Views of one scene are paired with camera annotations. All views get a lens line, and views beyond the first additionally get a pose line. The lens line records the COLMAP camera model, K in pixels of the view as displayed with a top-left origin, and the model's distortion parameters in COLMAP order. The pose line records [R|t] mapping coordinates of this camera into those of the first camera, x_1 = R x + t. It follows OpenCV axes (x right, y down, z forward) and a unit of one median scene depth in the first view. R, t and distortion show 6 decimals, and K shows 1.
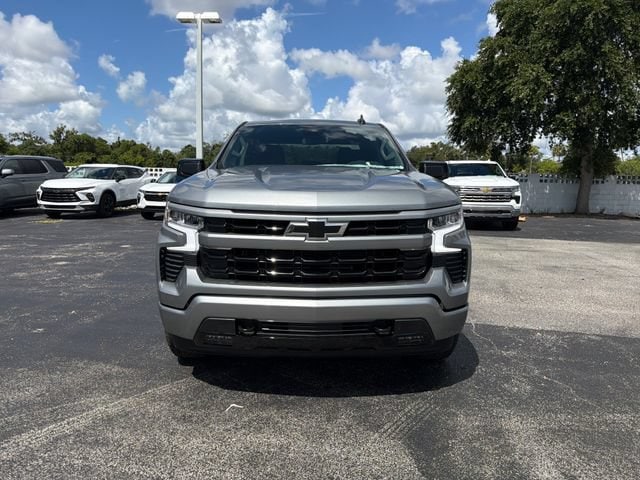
lens RADIAL K [[454.4, 0, 316.0], [0, 454.4, 237.2], [0, 0, 1]] dist [0.037647, -0.046766]
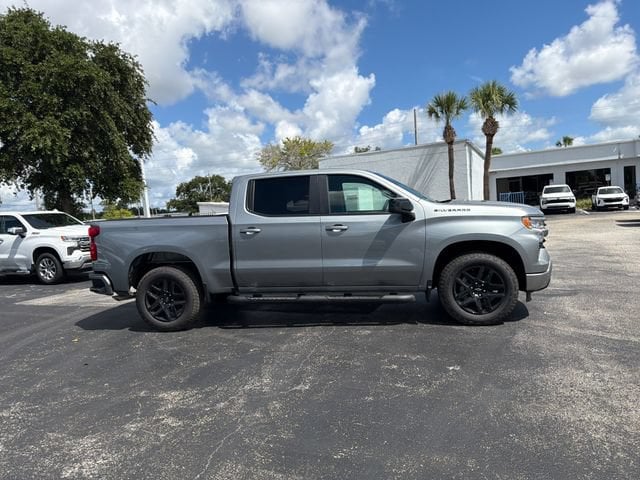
lens RADIAL K [[454.4, 0, 315.3], [0, 454.4, 248.5], [0, 0, 1]] dist [0.037647, -0.046766]
pose [[0.196410, -0.111769, 0.974131, -0.453245], [0.199622, 0.977233, 0.071876, -0.051123], [-0.959986, 0.180341, 0.214250, 0.290401]]
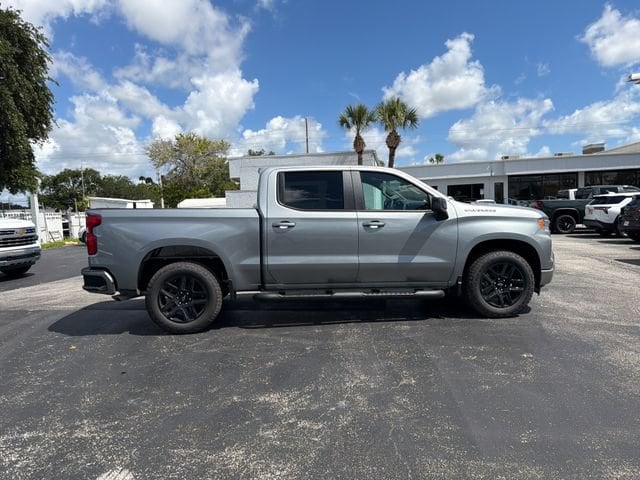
lens RADIAL K [[454.4, 0, 315.4], [0, 454.4, 243.8], [0, 0, 1]] dist [0.037647, -0.046766]
pose [[-0.059611, -0.092246, 0.993950, -0.456216], [0.160952, 0.981804, 0.100772, -0.067457], [-0.985160, 0.165986, -0.043679, 0.420126]]
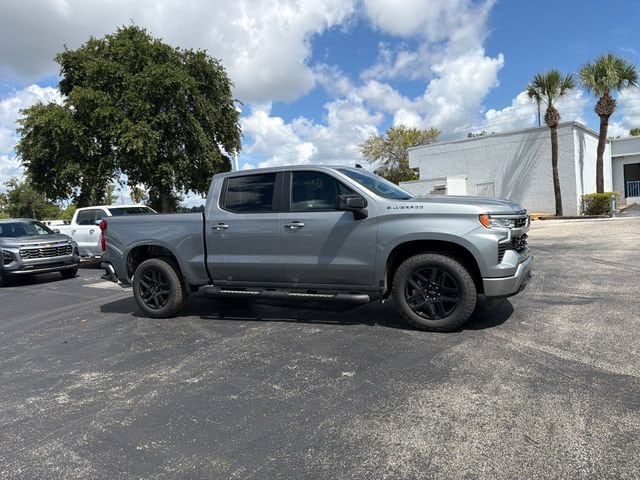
lens RADIAL K [[454.4, 0, 313.8], [0, 454.4, 242.1], [0, 0, 1]] dist [0.037647, -0.046766]
pose [[0.439576, -0.112032, 0.891191, -0.410475], [0.195400, 0.980356, 0.026861, -0.029664], [-0.876694, 0.162332, 0.452832, 0.166165]]
